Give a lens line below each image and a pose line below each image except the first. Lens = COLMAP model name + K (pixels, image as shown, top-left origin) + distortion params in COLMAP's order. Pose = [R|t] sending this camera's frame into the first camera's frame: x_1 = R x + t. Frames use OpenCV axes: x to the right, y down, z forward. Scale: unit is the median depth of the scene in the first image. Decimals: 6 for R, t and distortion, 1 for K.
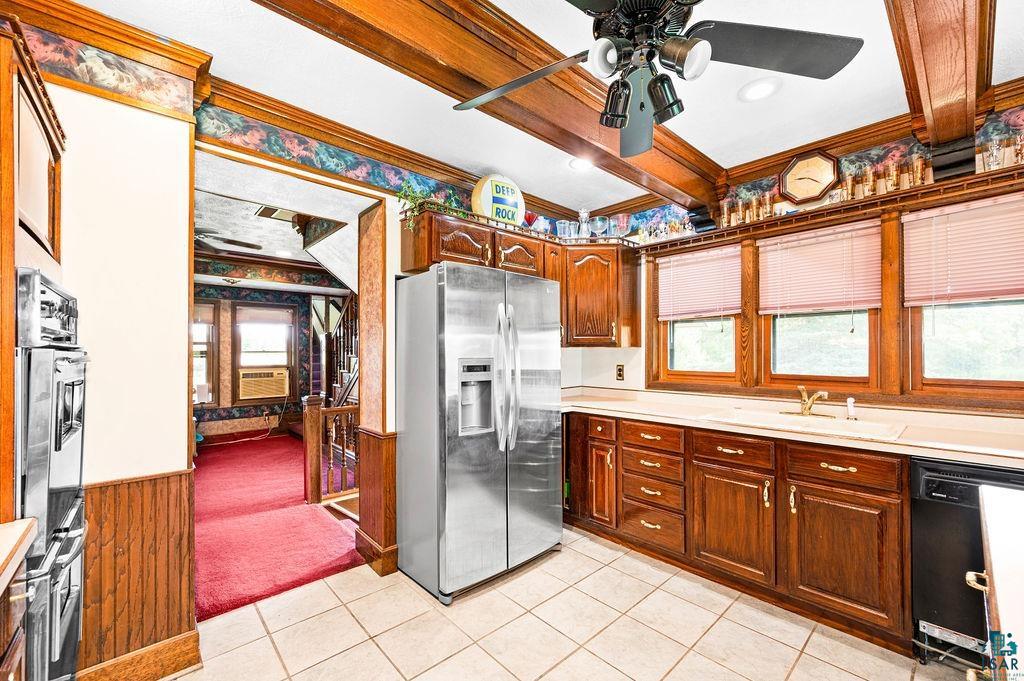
lens RADIAL K [[407.7, 0, 507.2], [0, 407.7, 345.9], [0, 0, 1]] dist [-0.001884, -0.000128]
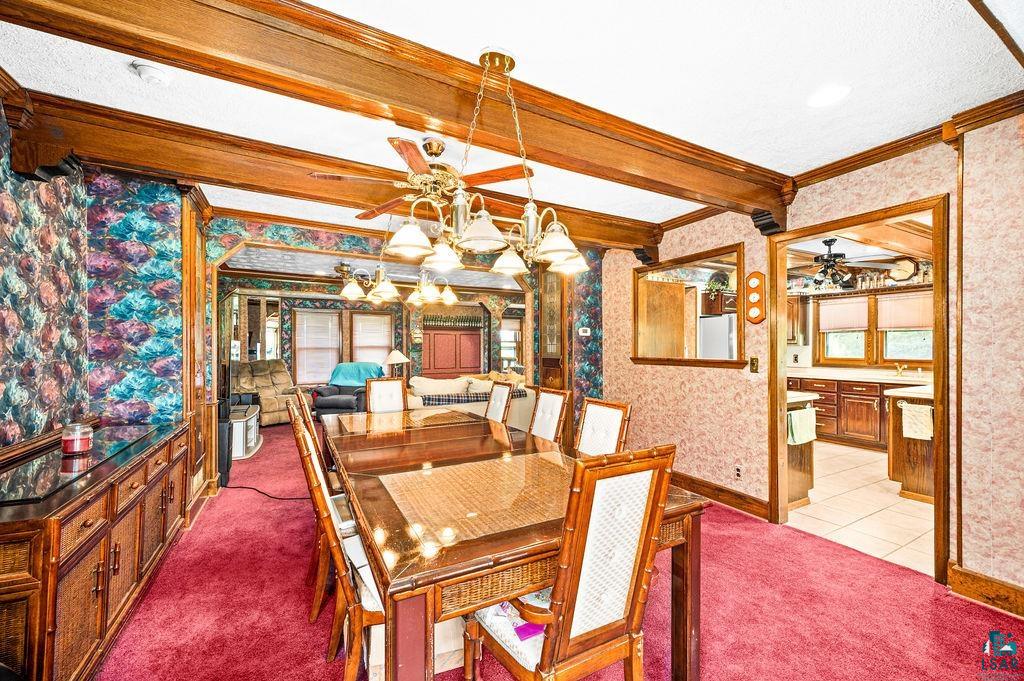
lens RADIAL K [[407.7, 0, 516.9], [0, 407.7, 345.4], [0, 0, 1]] dist [-0.001884, -0.000128]
pose [[0.976716, 0.001885, -0.214526, -0.734107], [0.001359, 0.999887, 0.014974, -0.034106], [0.214530, -0.014917, 0.976603, -1.427902]]
